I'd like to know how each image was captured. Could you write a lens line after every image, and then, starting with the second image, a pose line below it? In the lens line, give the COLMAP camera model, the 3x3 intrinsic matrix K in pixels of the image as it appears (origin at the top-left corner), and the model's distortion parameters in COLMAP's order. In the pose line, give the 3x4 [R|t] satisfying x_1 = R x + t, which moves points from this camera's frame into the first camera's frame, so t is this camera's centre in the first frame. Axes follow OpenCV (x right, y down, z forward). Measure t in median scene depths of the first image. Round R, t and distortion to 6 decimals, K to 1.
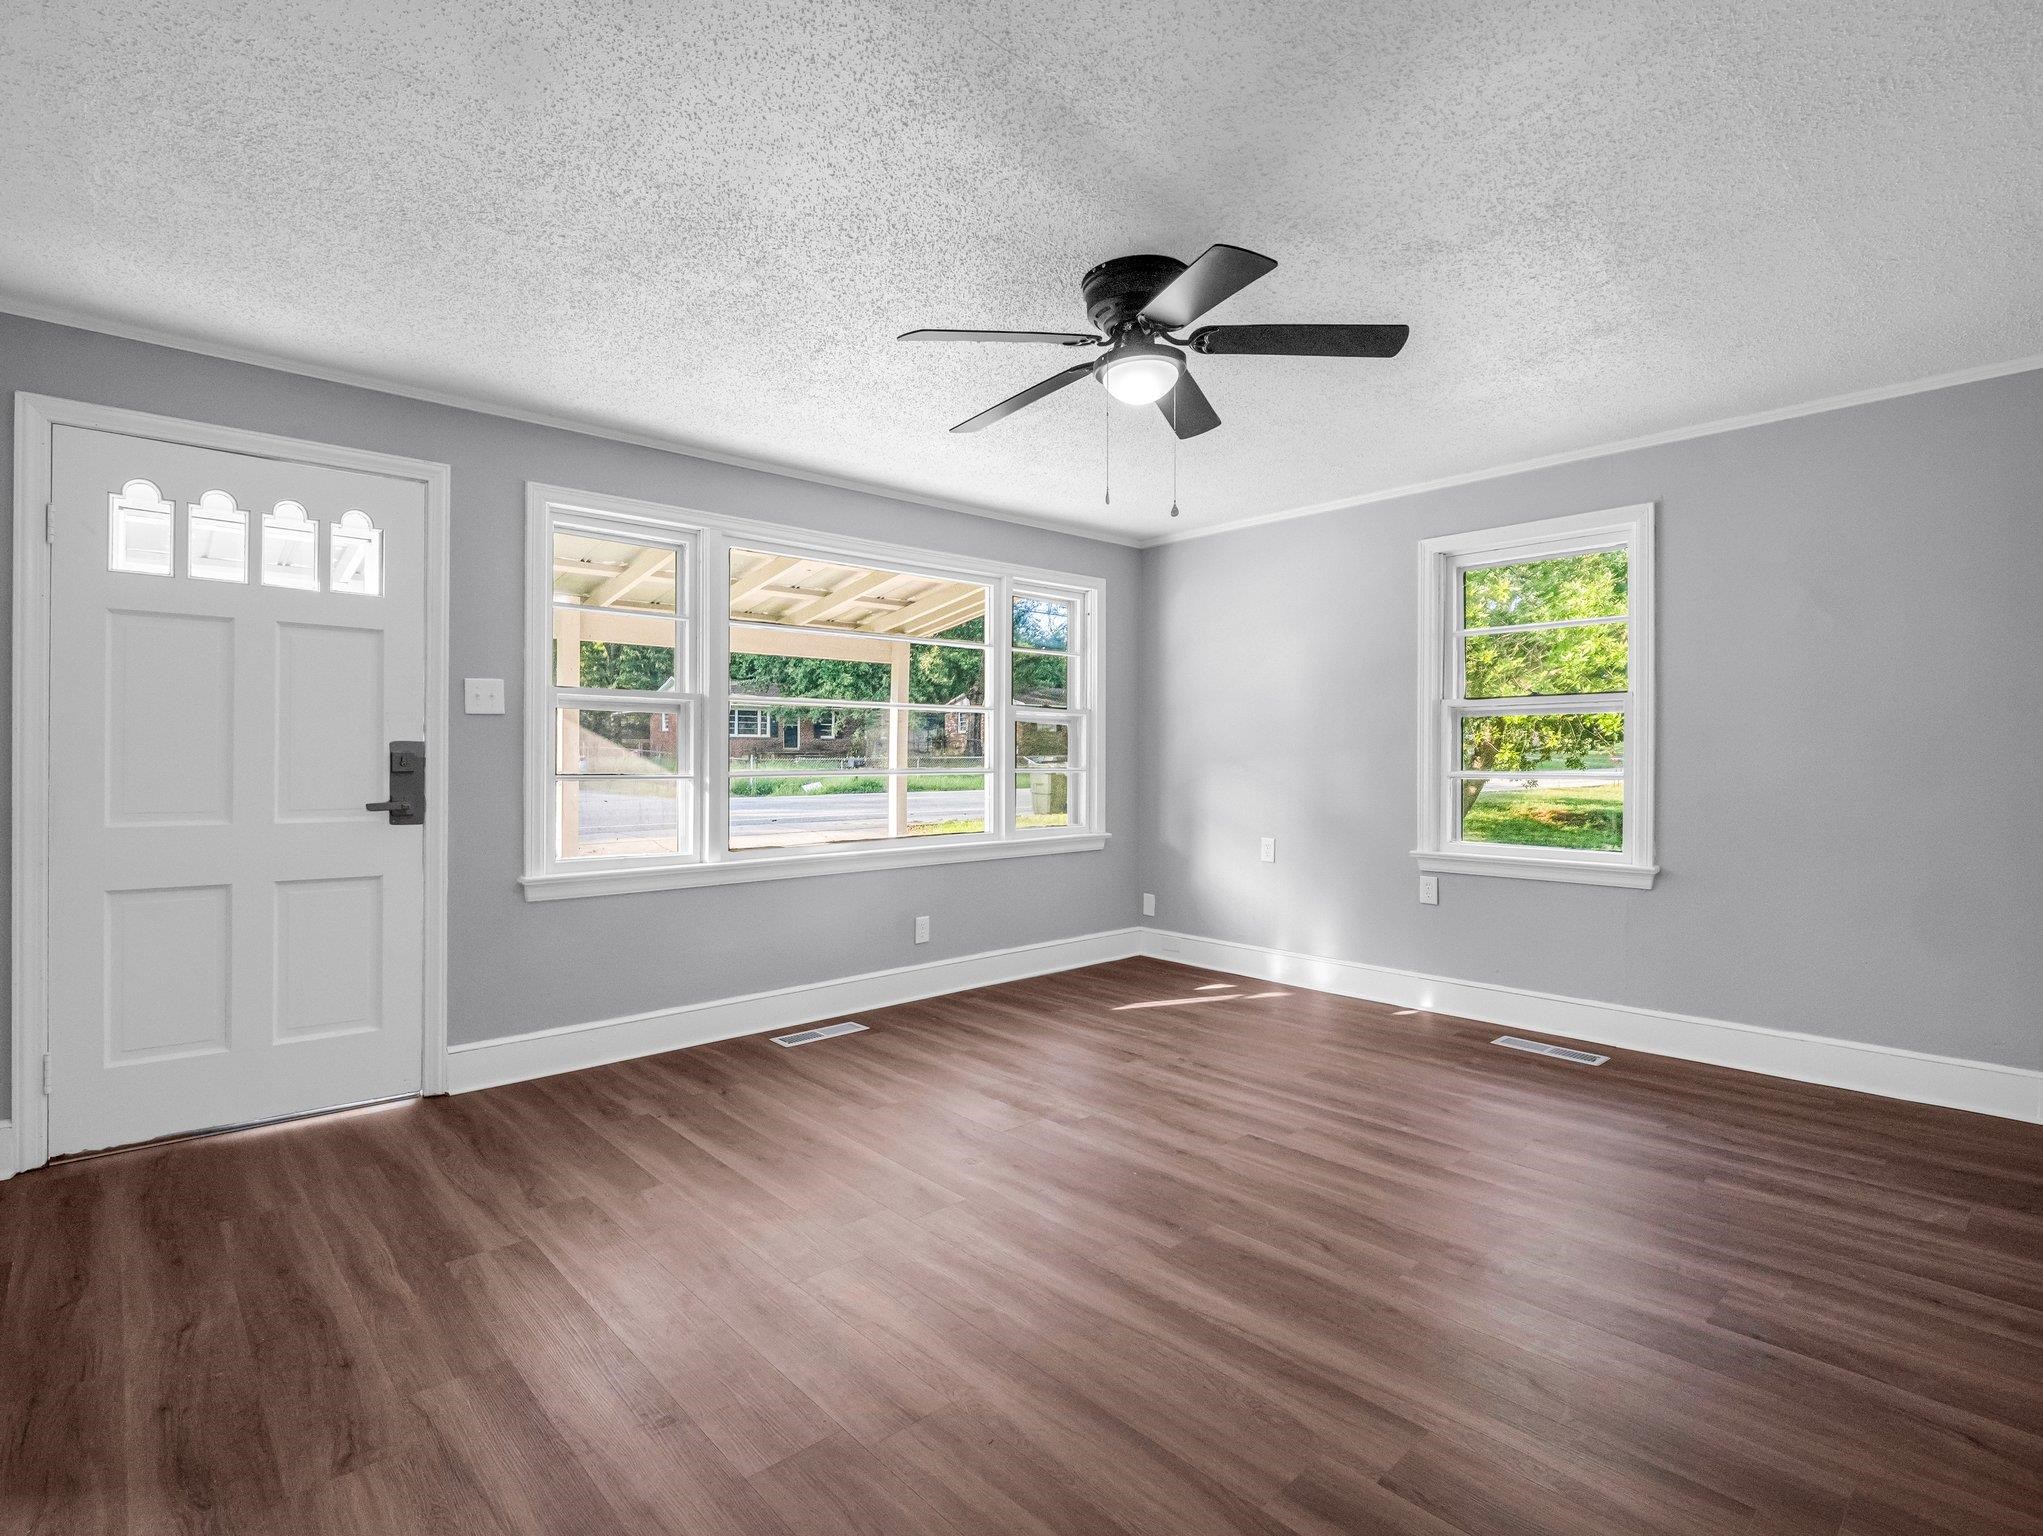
lens RADIAL K [[1033.8, 0, 1021.5], [0, 1033.8, 768.0], [0, 0, 1]] dist [-0.001474, -0.000238]
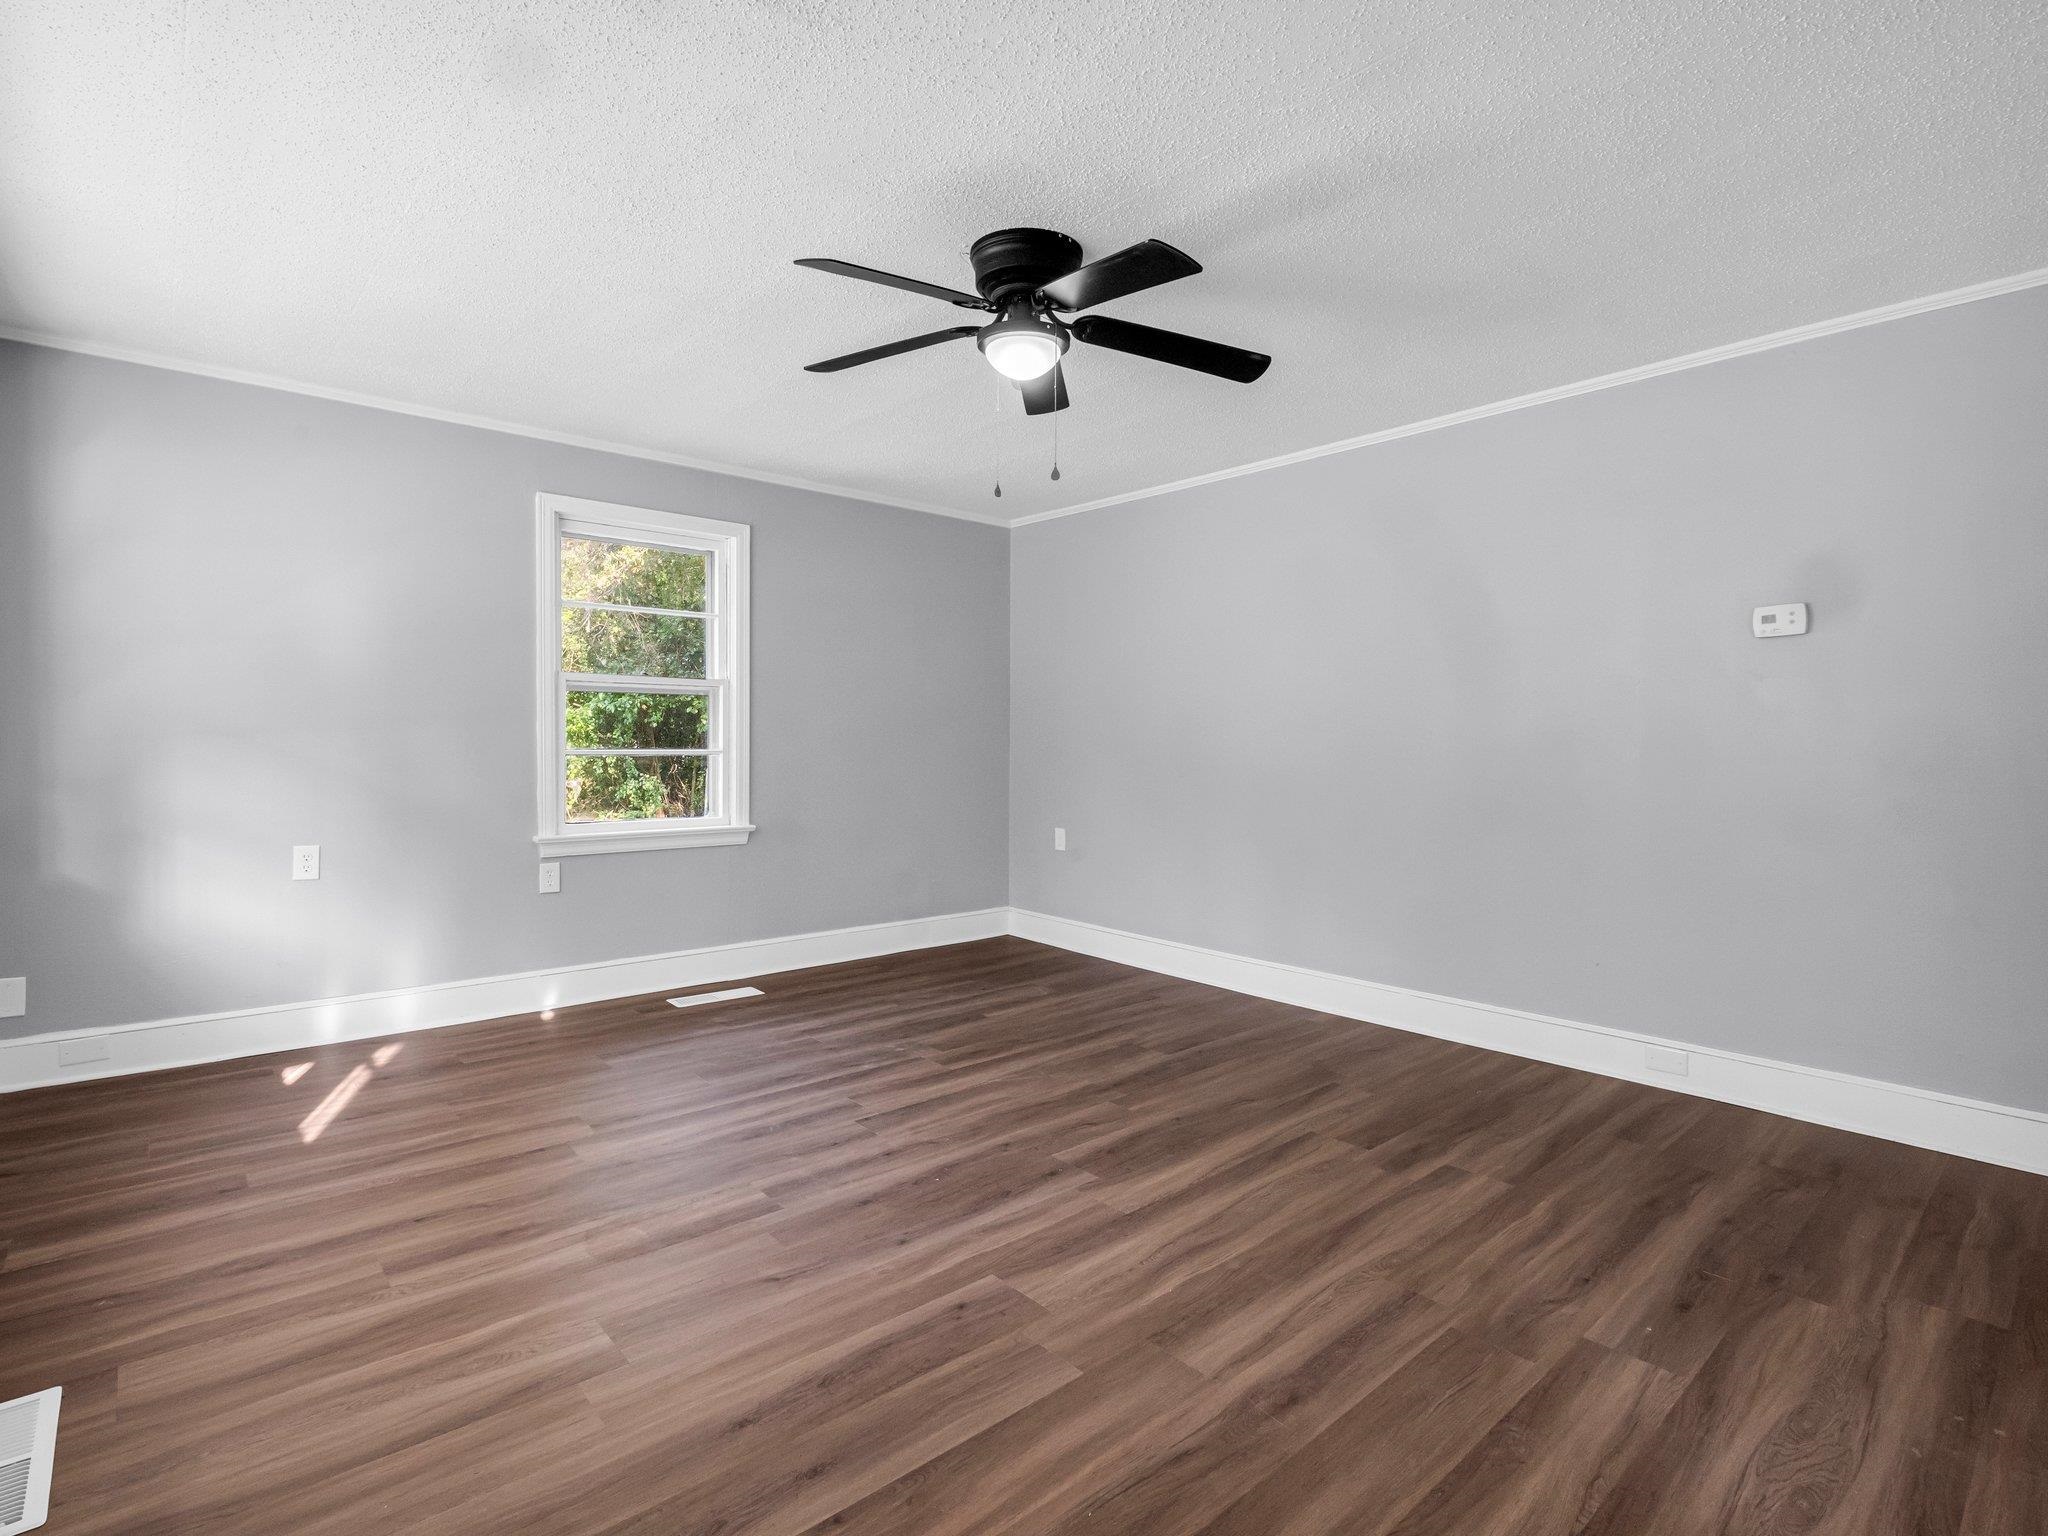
lens RADIAL K [[1005.1, 0, 1023.7], [0, 1005.1, 784.1], [0, 0, 1]] dist [-0.000831, -0.000440]
pose [[0.006507, -0.041112, 0.999133, -0.594486], [0.001352, 0.999154, 0.041104, -0.001263], [-0.999978, 0.001083, 0.006557, 0.695907]]
